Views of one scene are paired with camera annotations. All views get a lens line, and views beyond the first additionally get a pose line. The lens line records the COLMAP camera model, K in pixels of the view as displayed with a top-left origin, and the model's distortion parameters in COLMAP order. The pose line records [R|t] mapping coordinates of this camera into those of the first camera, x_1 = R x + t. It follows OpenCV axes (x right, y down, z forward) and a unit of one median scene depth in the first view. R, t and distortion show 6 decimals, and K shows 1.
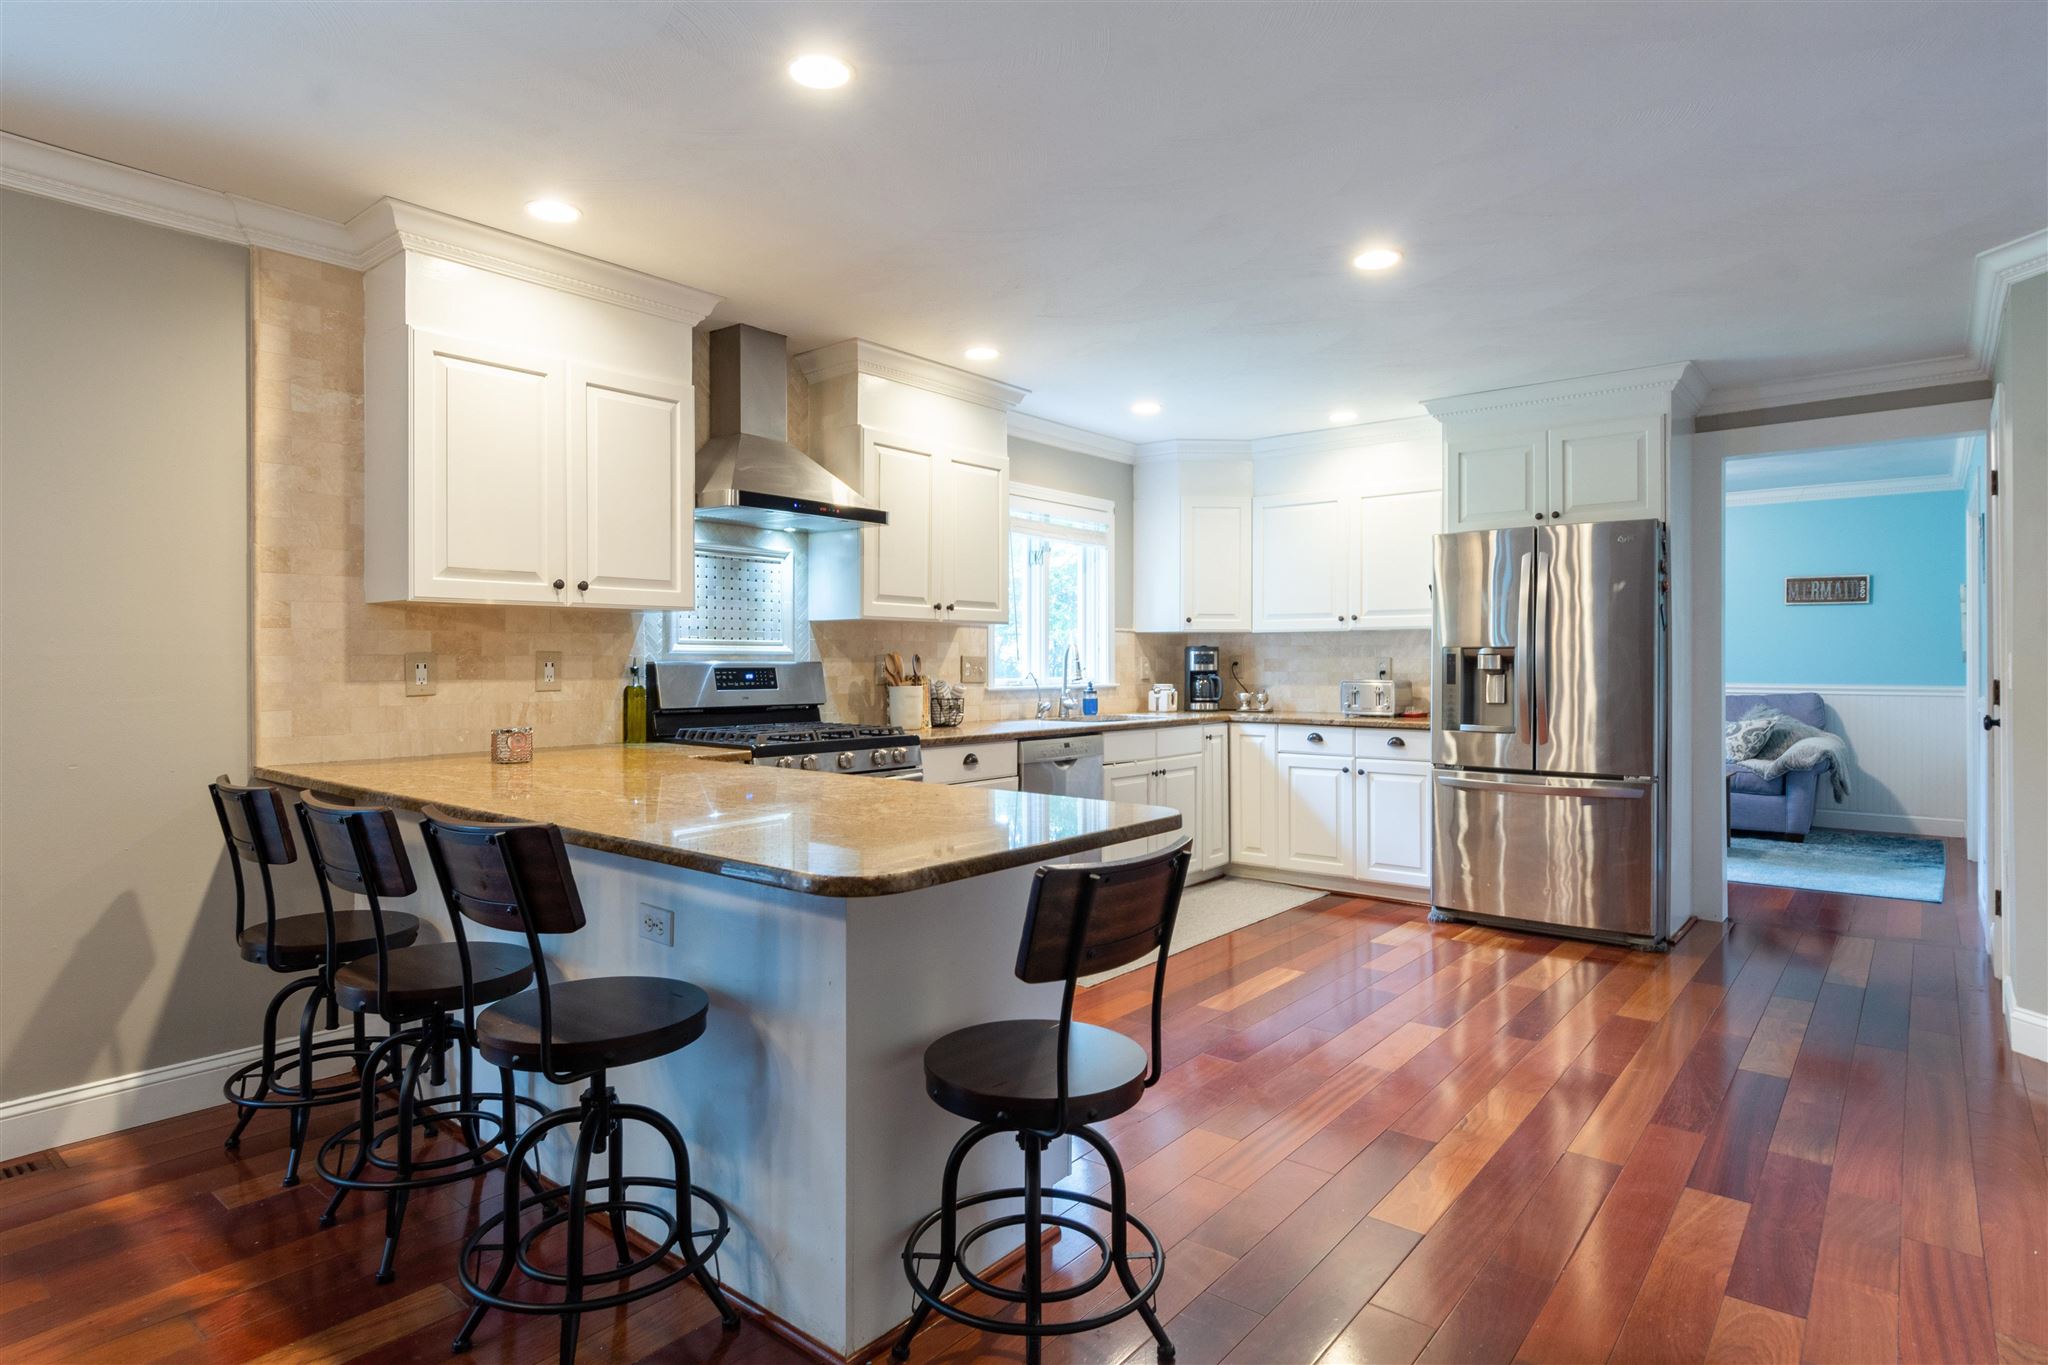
lens RADIAL K [[1080.5, 0, 1024.0], [0, 1080.5, 682.5], [0, 0, 1]] dist [-0.002065, -0.000276]
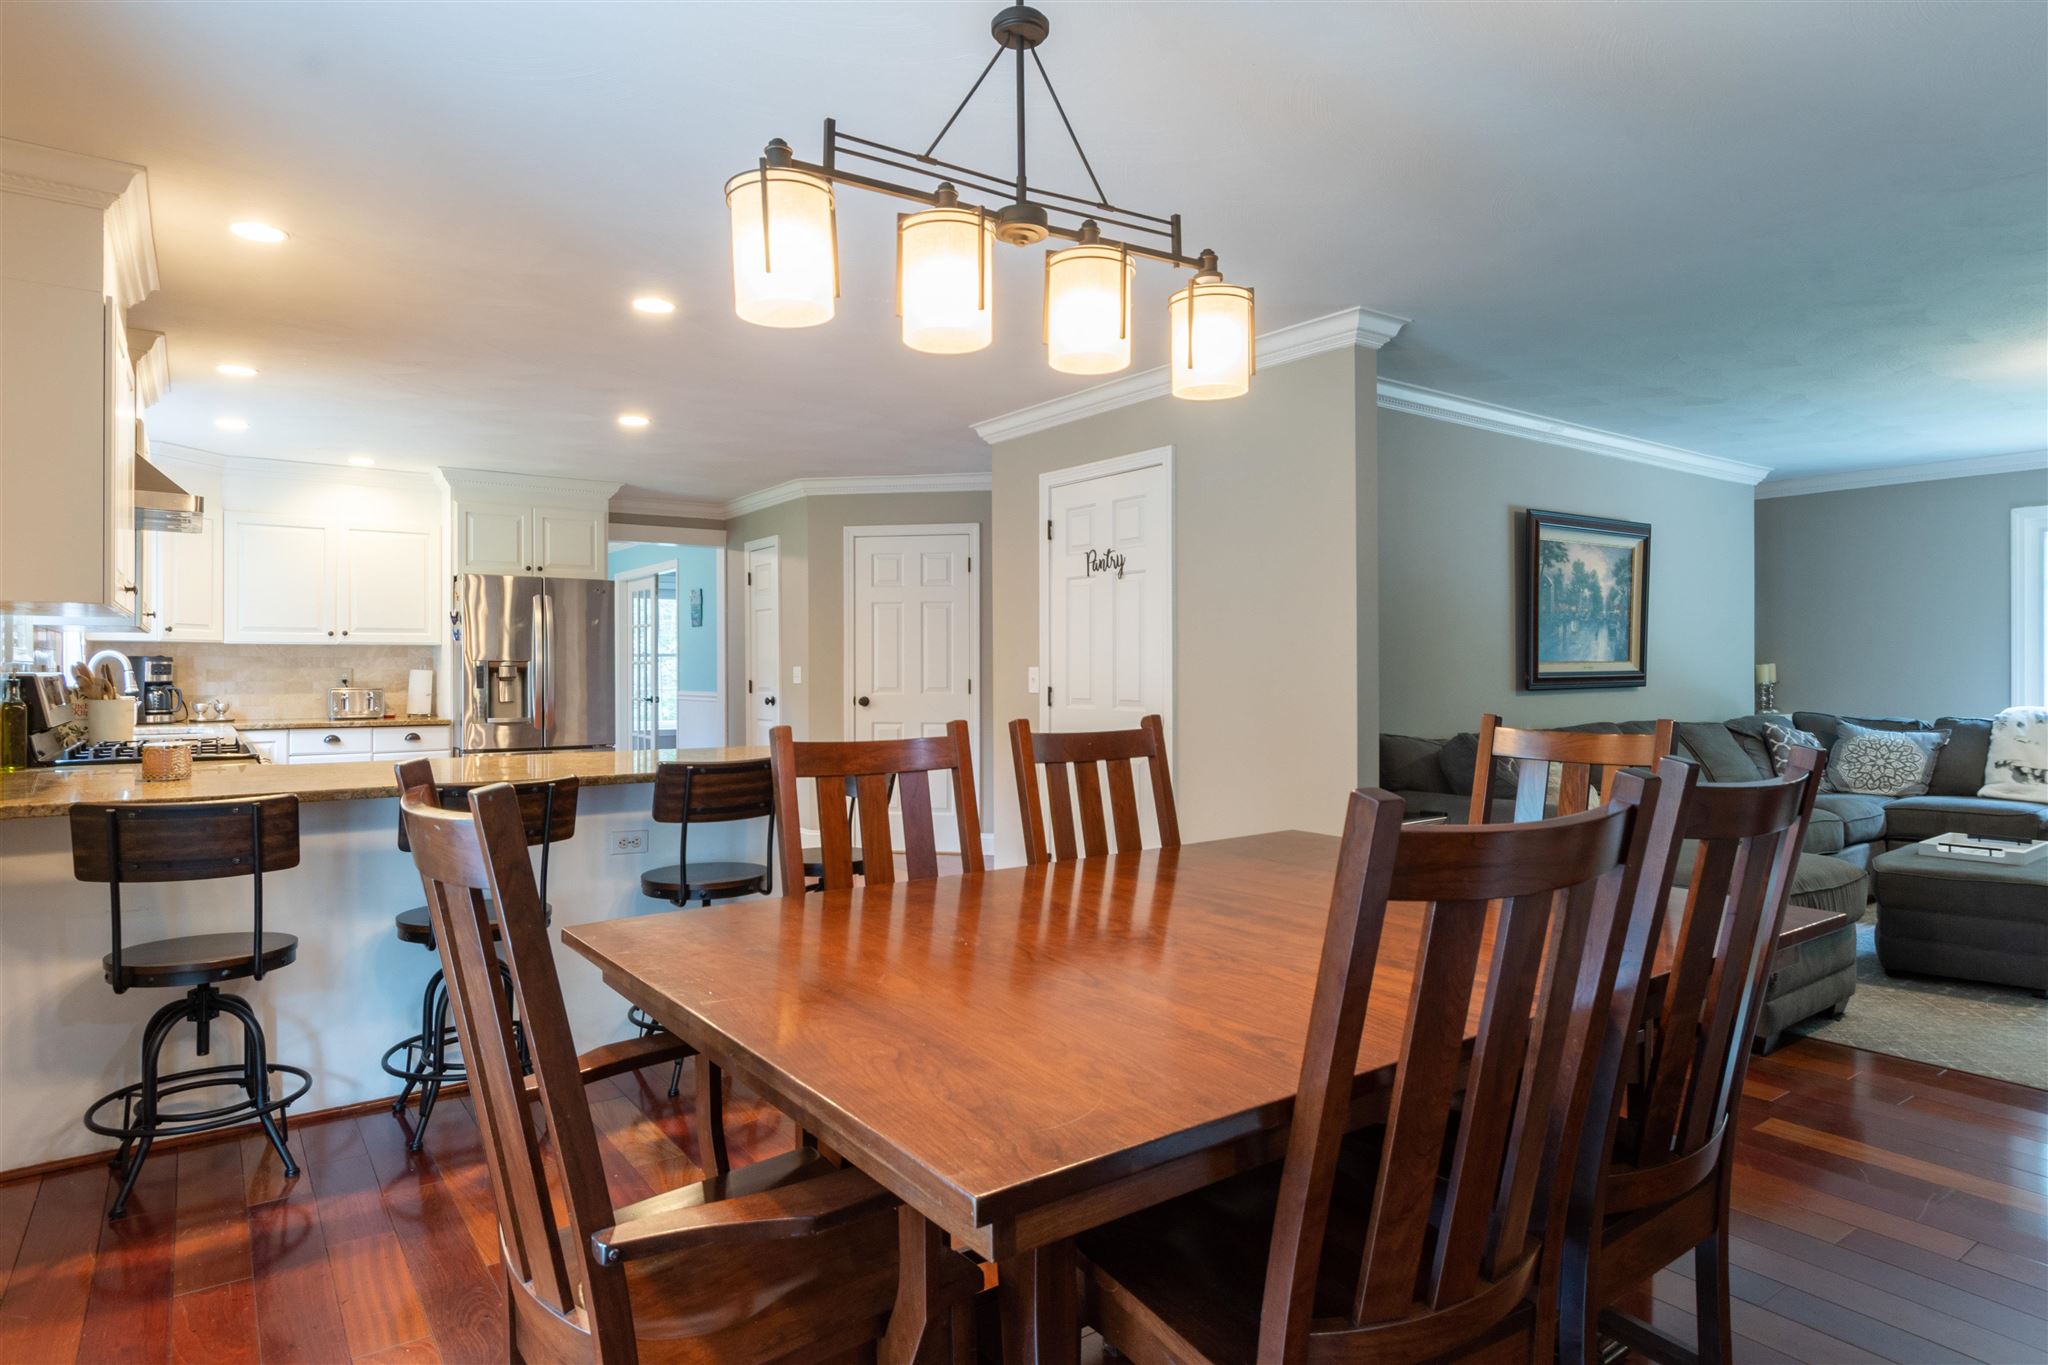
lens RADIAL K [[1127.0, 0, 1024.0], [0, 1127.0, 682.5], [0, 0, 1]] dist [0.000596, -0.000019]
pose [[0.250323, -0.012475, 0.968082, -0.658773], [0.020885, 0.999754, 0.007483, -0.001730], [-0.967937, 0.018346, 0.250522, 0.006063]]
